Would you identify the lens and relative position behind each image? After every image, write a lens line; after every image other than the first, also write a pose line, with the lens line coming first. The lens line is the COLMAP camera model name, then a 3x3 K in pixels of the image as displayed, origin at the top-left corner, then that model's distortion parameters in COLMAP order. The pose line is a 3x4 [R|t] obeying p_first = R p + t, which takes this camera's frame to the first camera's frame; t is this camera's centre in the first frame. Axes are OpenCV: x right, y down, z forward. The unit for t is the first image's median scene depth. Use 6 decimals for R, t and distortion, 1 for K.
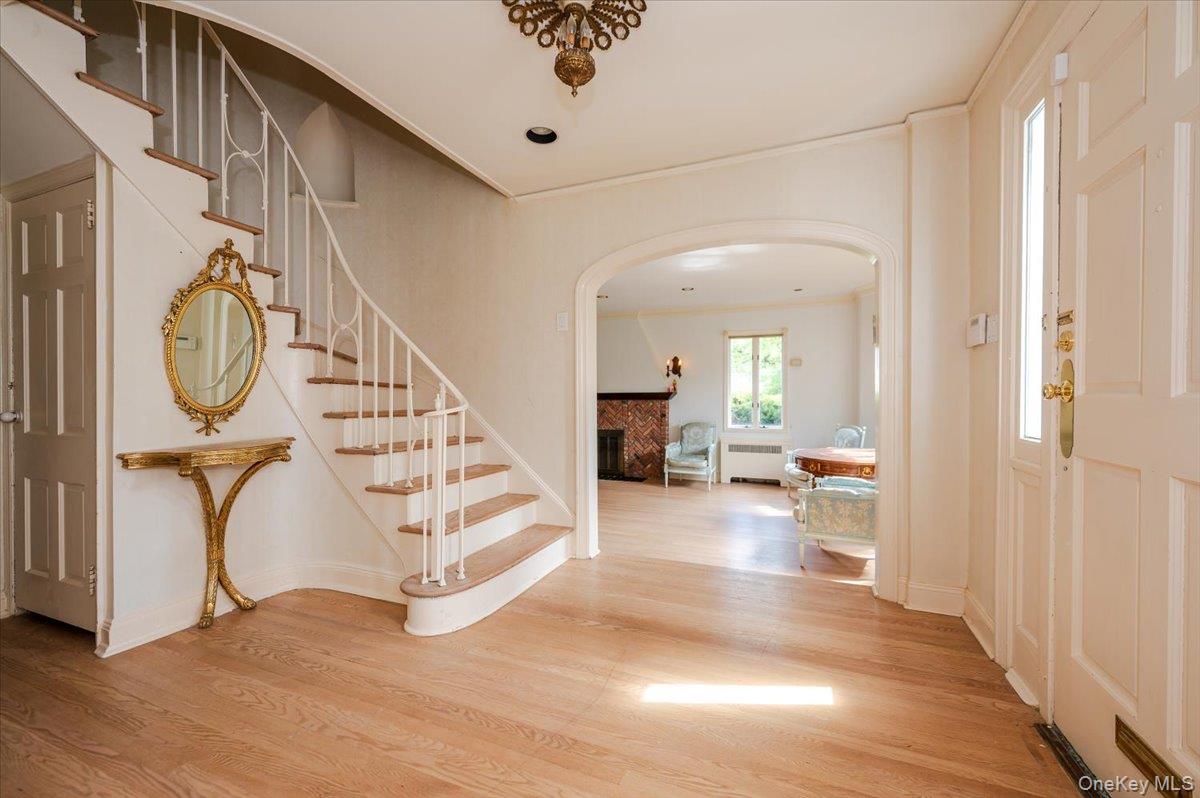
lens RADIAL K [[483.9, 0, 602.2], [0, 483.9, 398.3], [0, 0, 1]] dist [0.001347, 0.000199]
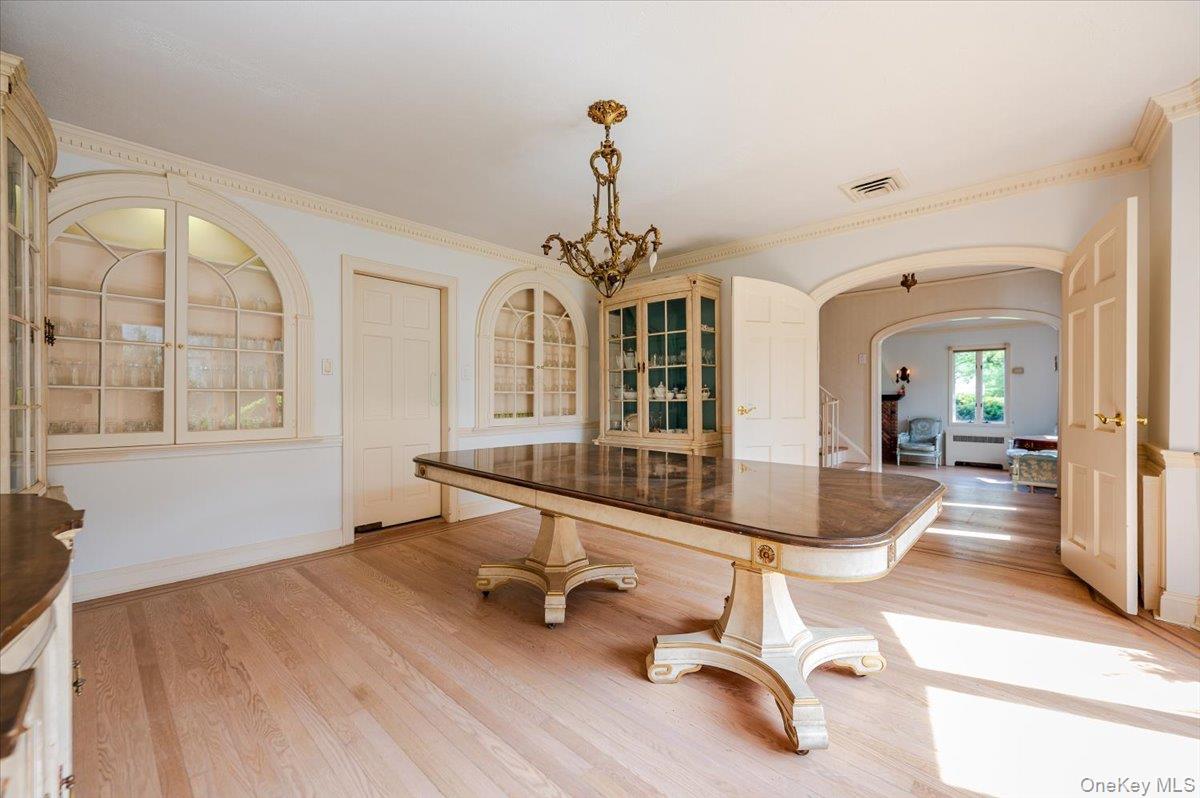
lens RADIAL K [[483.9, 0, 597.2], [0, 483.9, 398.7], [0, 0, 1]] dist [0.001347, 0.000199]
pose [[0.937973, 0.002921, -0.346696, -0.177027], [-0.003961, 0.999990, -0.002292, 0.005005], [0.346686, 0.003523, 0.937975, -0.524393]]
